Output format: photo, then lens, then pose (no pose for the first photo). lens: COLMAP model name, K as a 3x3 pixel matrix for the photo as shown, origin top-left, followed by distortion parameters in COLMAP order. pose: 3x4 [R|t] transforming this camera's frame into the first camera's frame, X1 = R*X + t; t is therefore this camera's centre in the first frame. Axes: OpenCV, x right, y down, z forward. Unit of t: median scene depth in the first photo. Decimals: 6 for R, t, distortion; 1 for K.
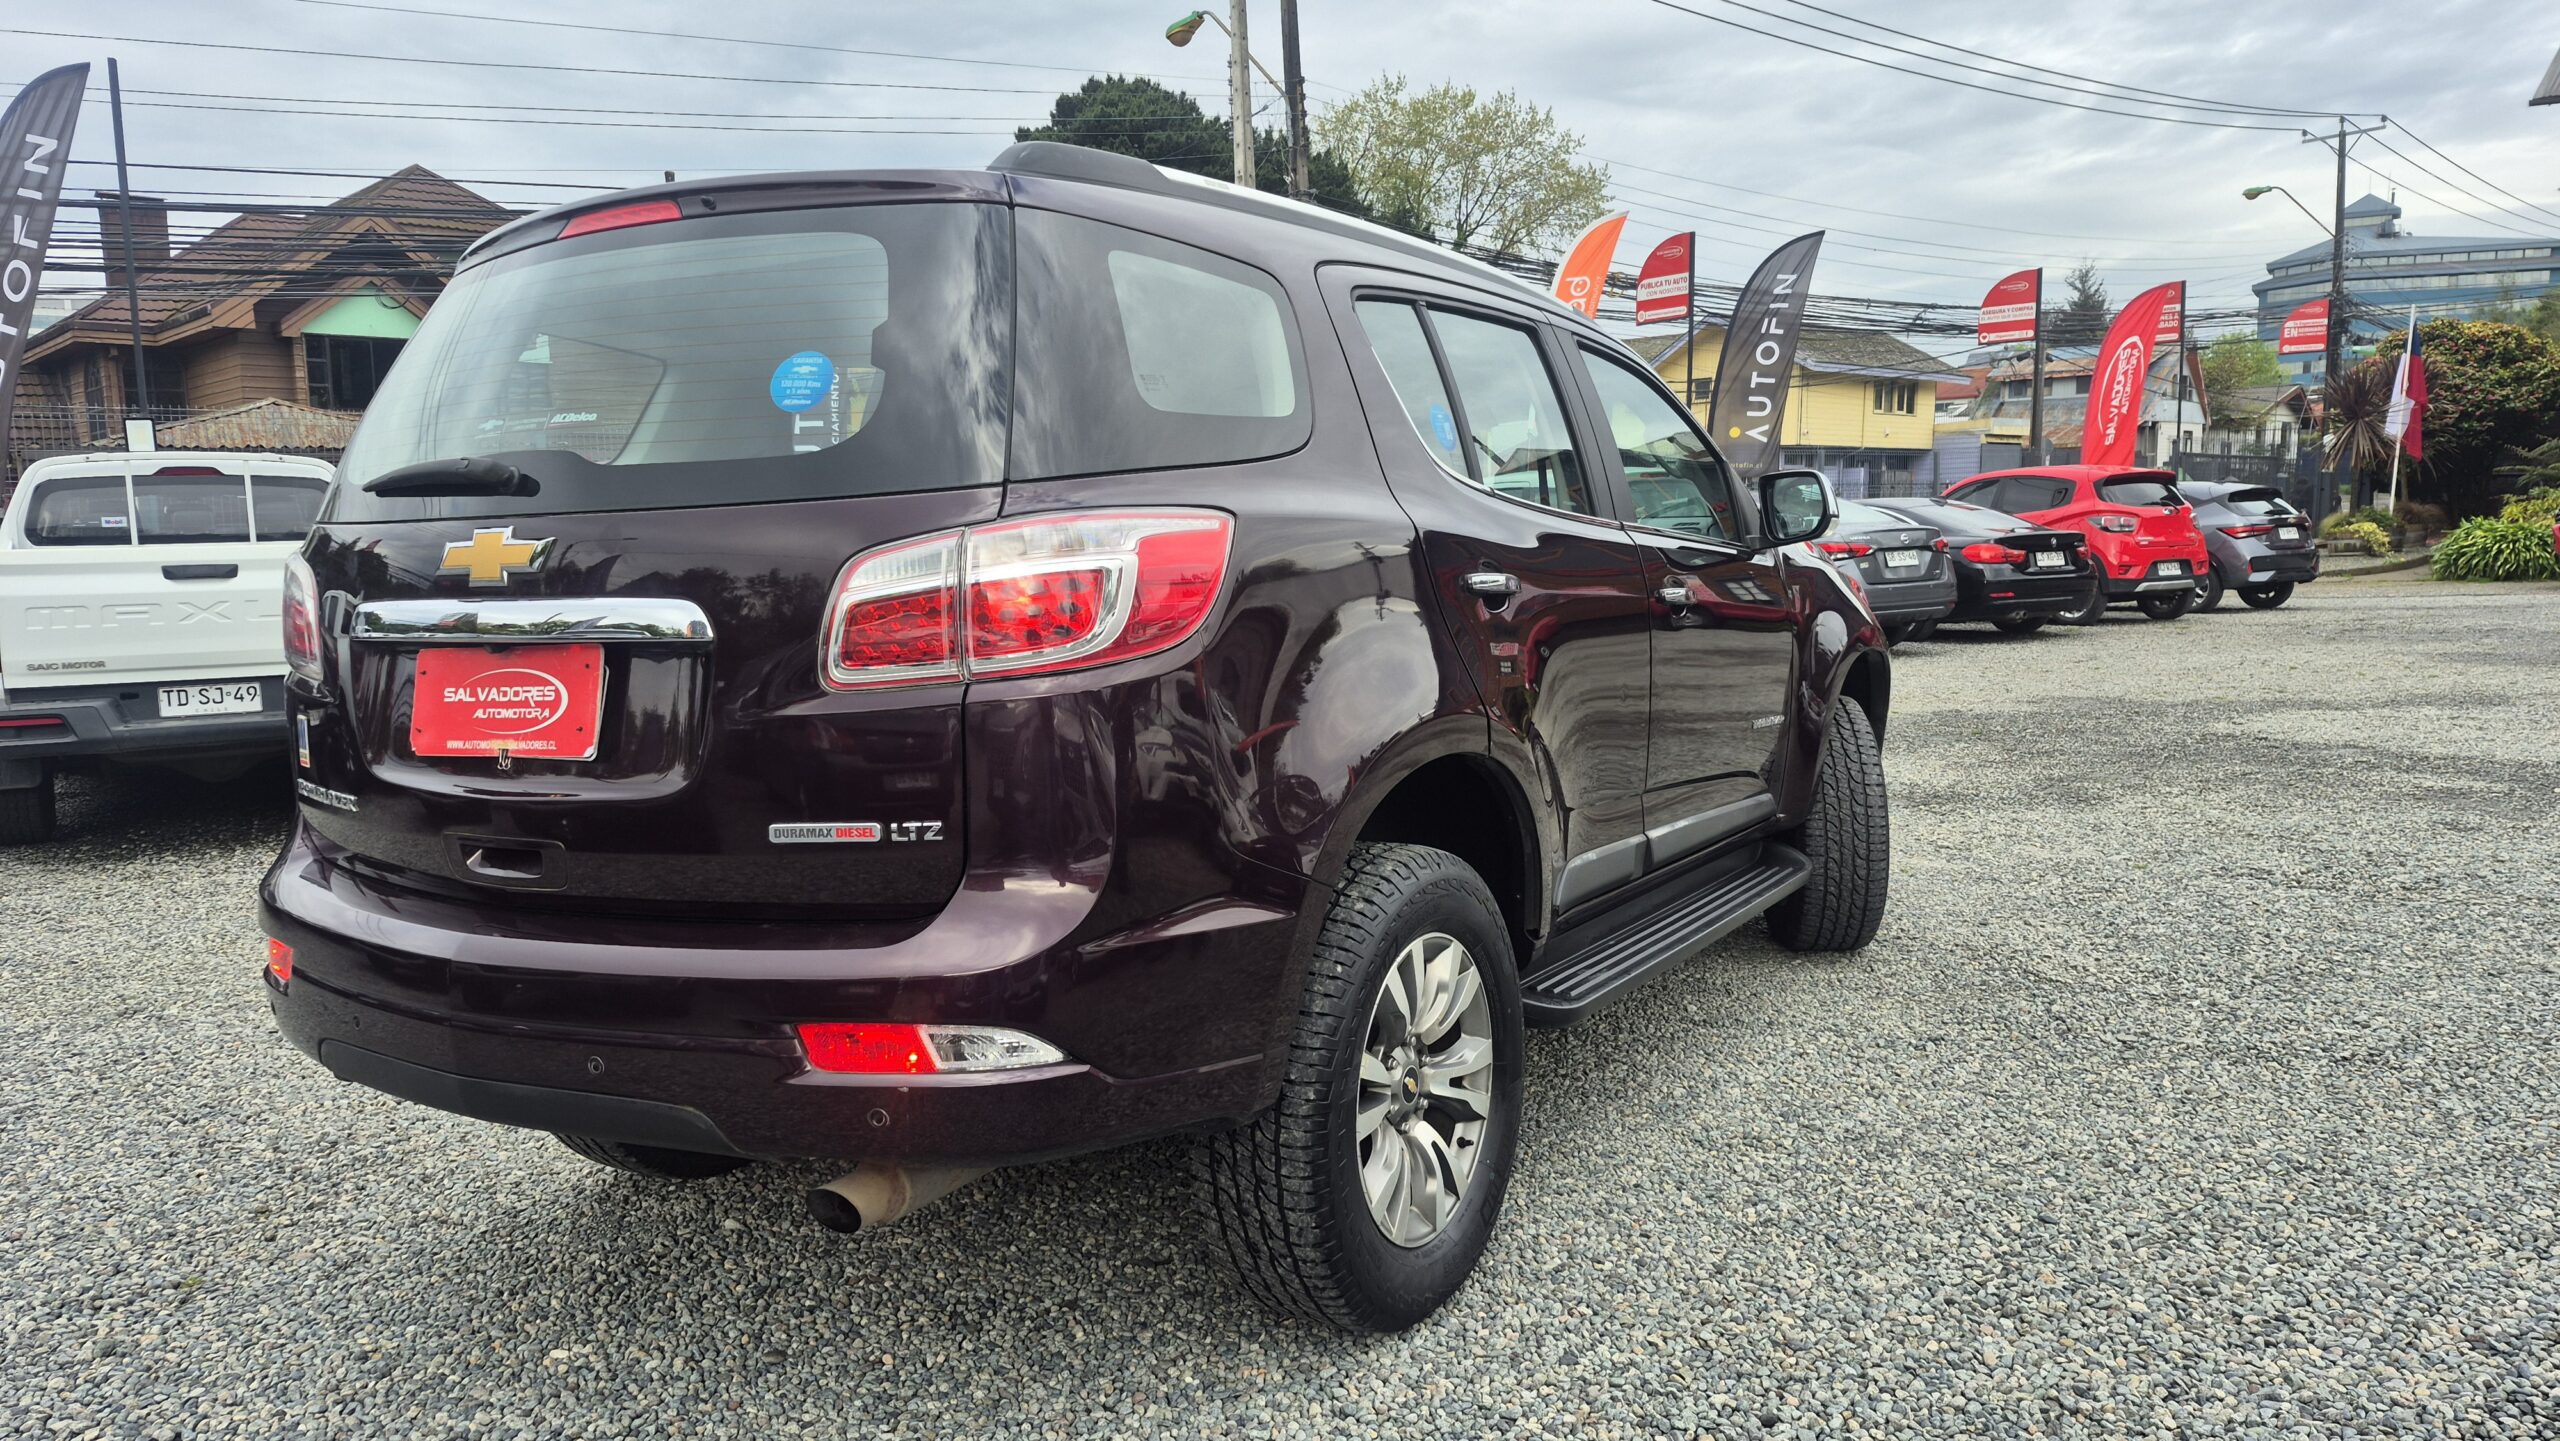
lens RADIAL K [[1788.7, 0, 1286.2], [0, 1788.7, 736.8], [0, 0, 1]] dist [0.068258, -0.073310]
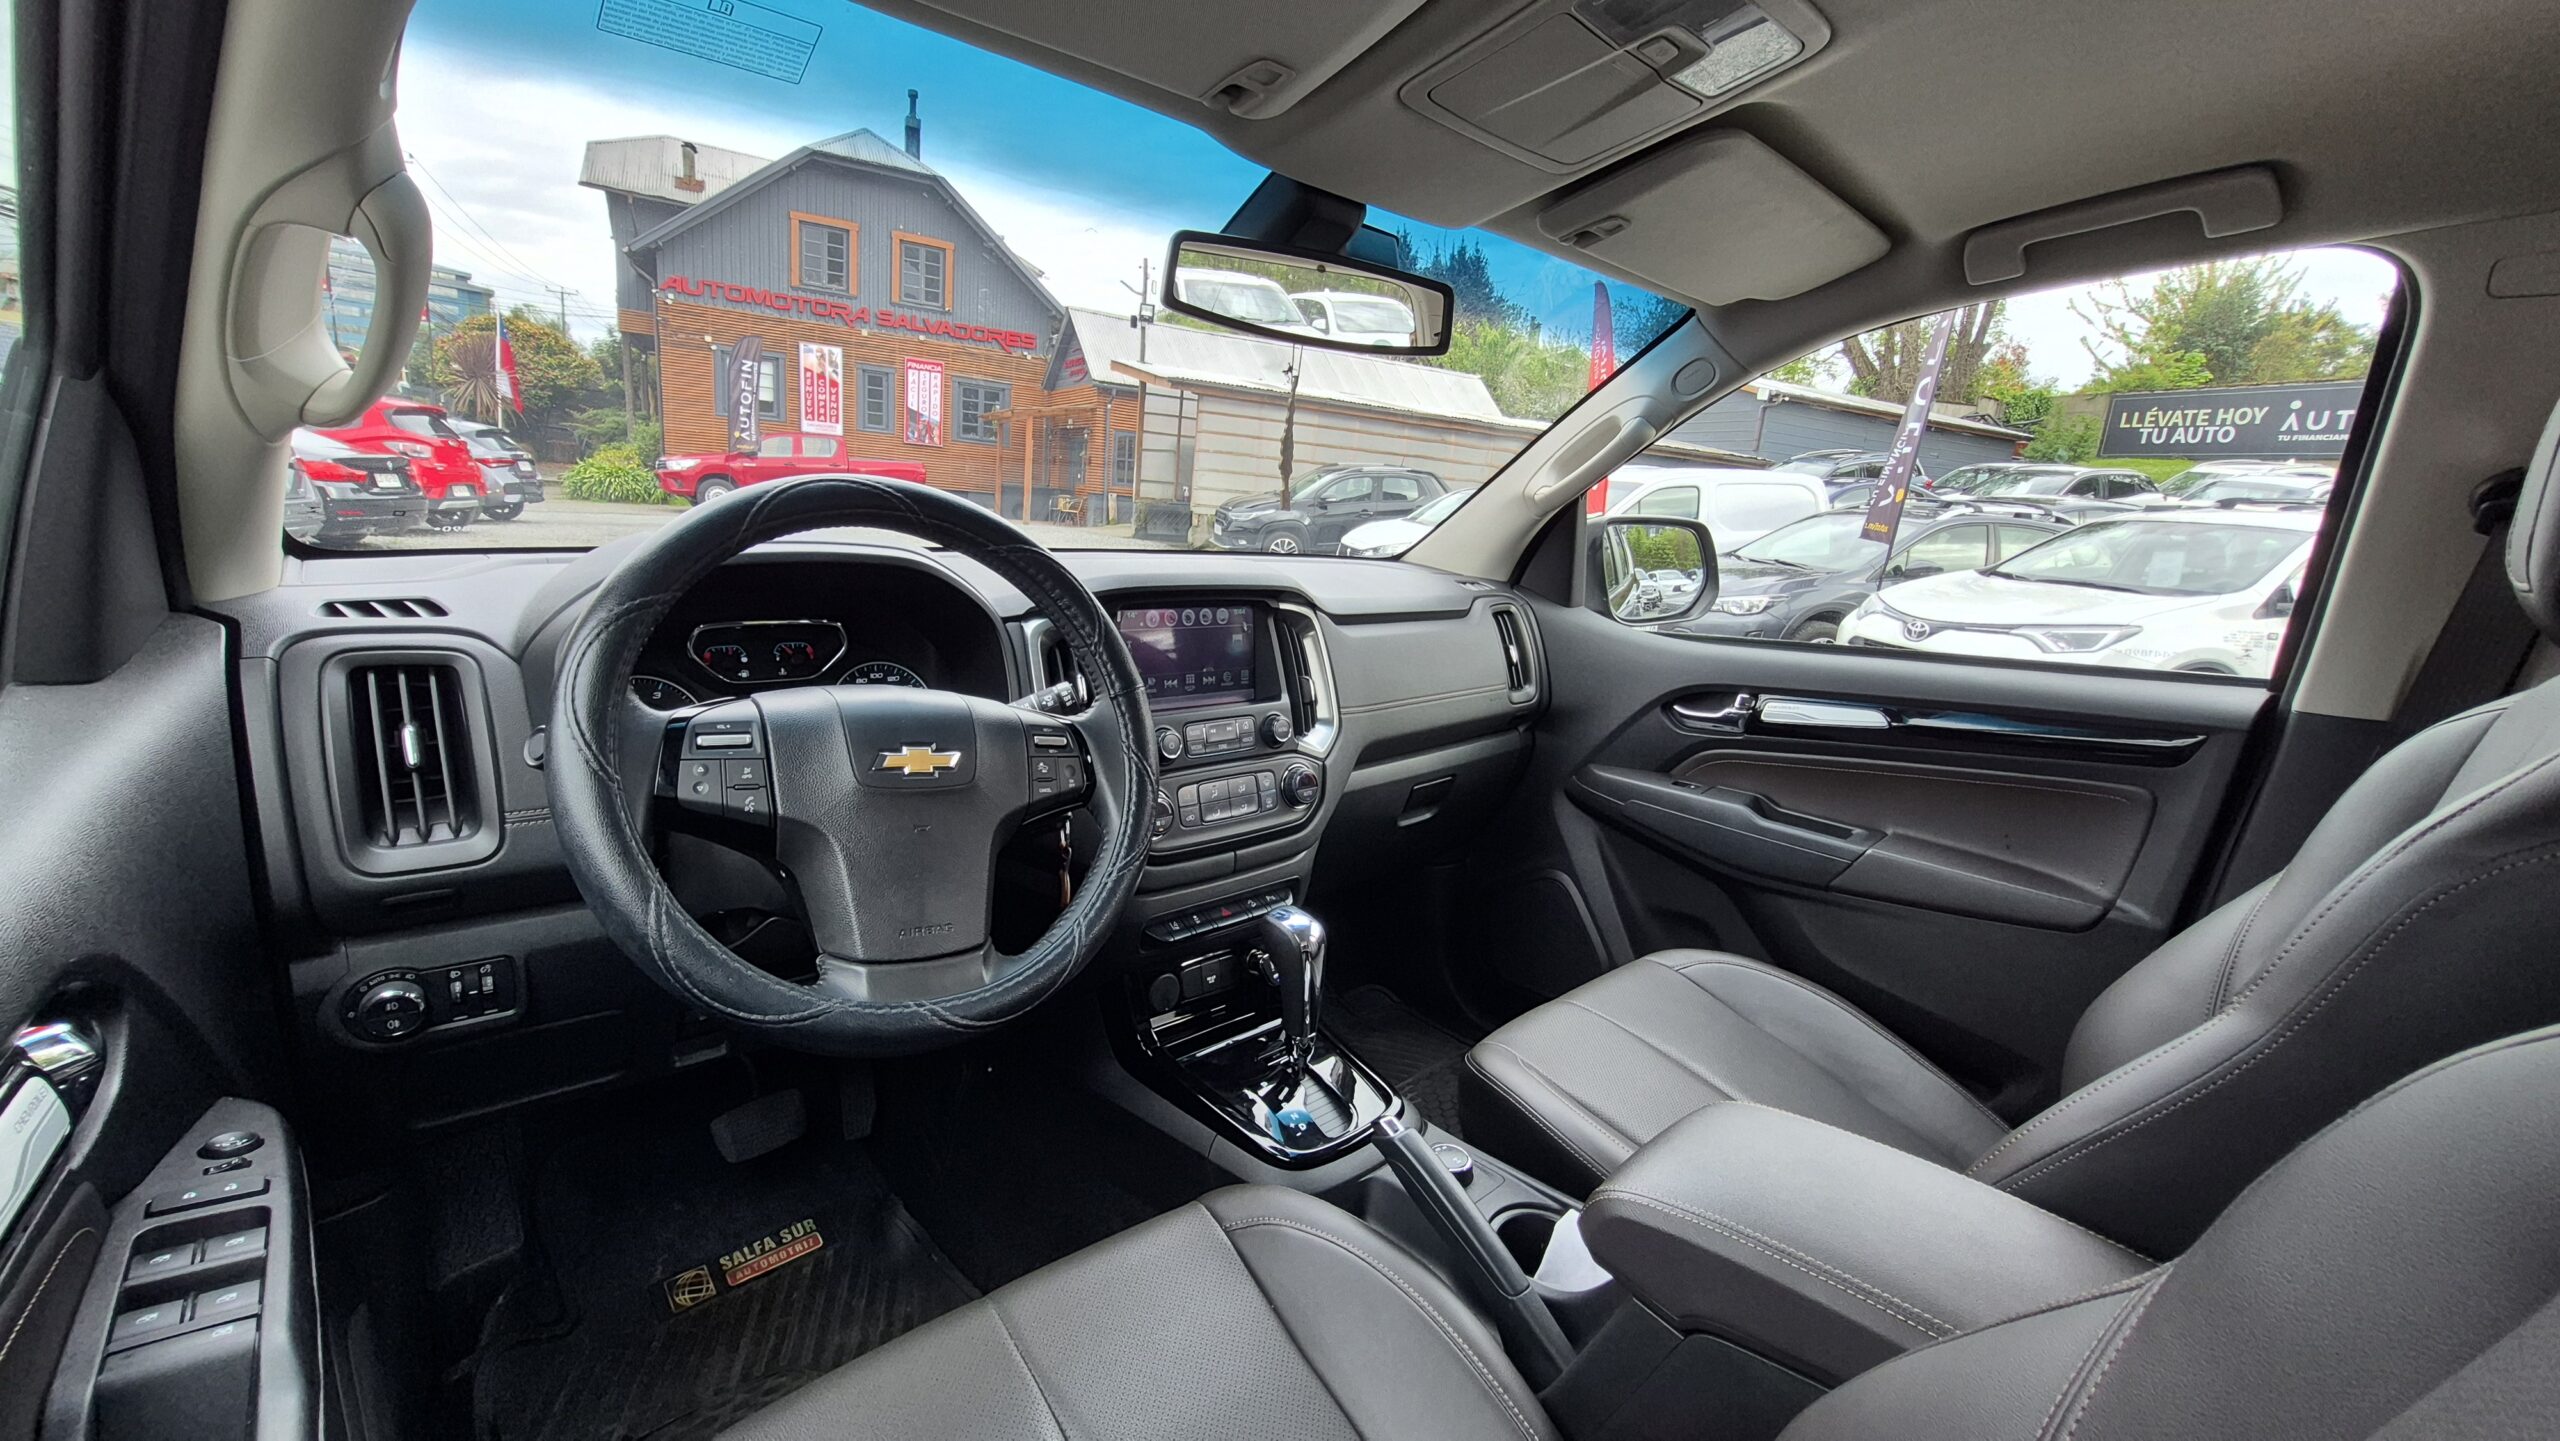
lens RADIAL K [[1016.5, 0, 1285.4], [0, 1016.5, 718.5], [0, 0, 1]] dist [0.005351, -0.000892]
pose [[0.287510, -0.155612, 0.945052, -0.023905], [0.024085, 0.987576, 0.155286, -0.024385], [-0.957475, -0.021884, 0.287685, 0.186866]]
